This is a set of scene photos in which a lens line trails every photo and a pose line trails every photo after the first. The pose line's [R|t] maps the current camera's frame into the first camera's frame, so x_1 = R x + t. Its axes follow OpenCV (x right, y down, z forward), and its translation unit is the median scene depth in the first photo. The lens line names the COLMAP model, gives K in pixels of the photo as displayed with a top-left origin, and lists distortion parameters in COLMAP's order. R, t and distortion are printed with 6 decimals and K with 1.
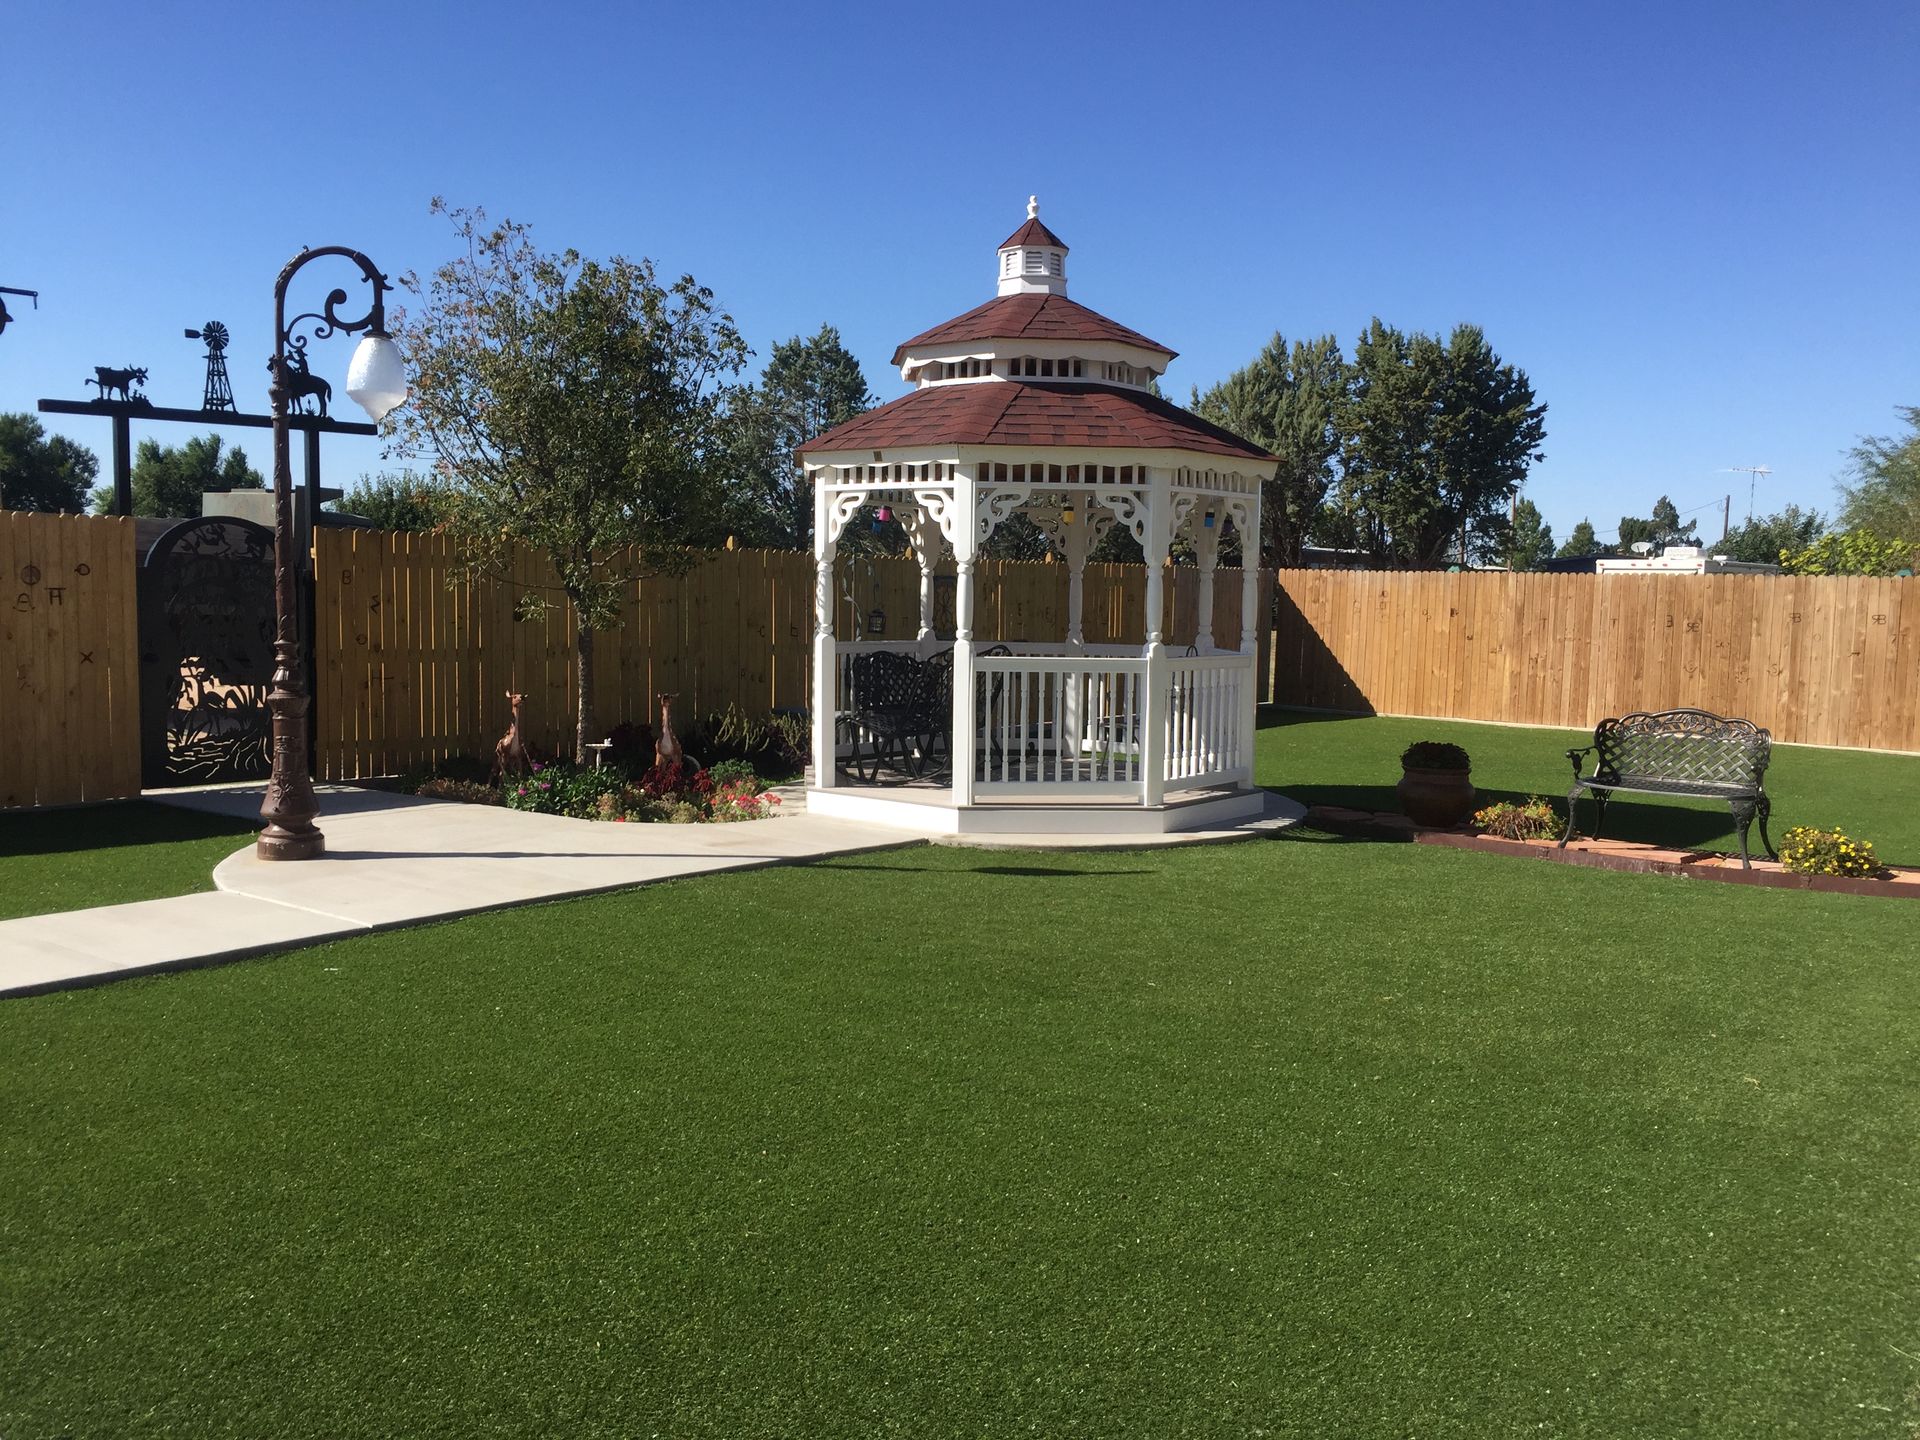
lens RADIAL K [[1700.5, 0, 959.9], [0, 1700.5, 716.7], [0, 0, 1]] dist [0.035948, 0.006023]
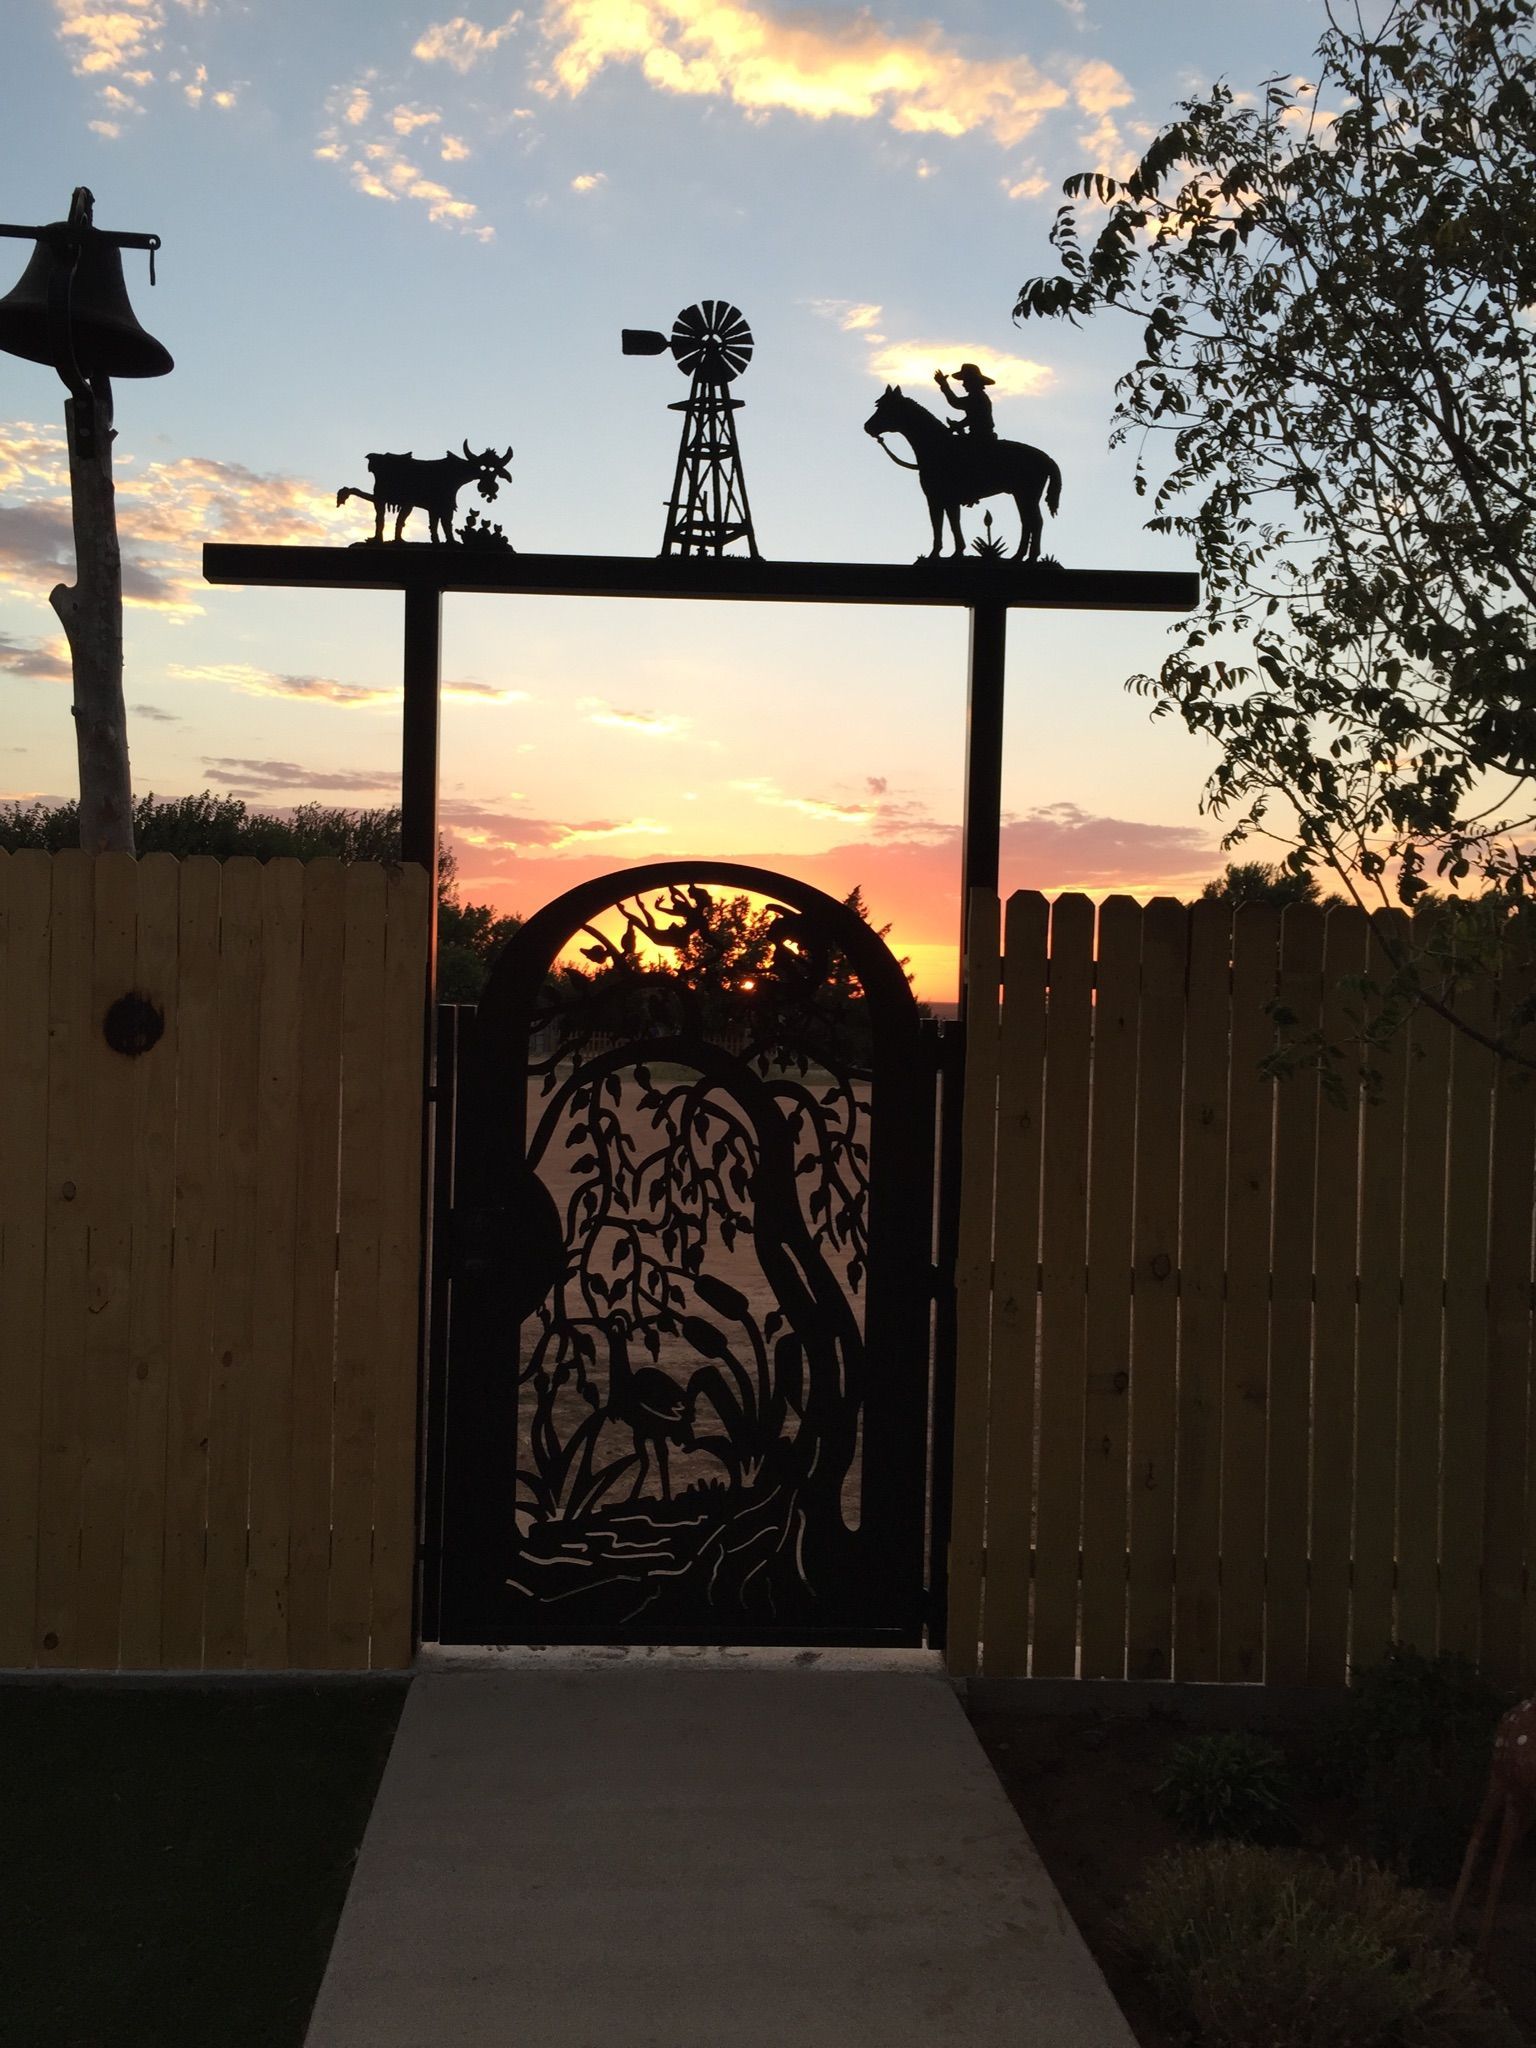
lens RADIAL K [[1813.9, 0, 765.2], [0, 1813.9, 1030.2], [0, 0, 1]] dist [0.035948, 0.006023]
pose [[0.682377, 0.006448, -0.730972, -0.156986], [-0.075301, 0.995262, -0.061515, -0.062482], [0.727112, 0.097019, 0.679629, 0.771691]]
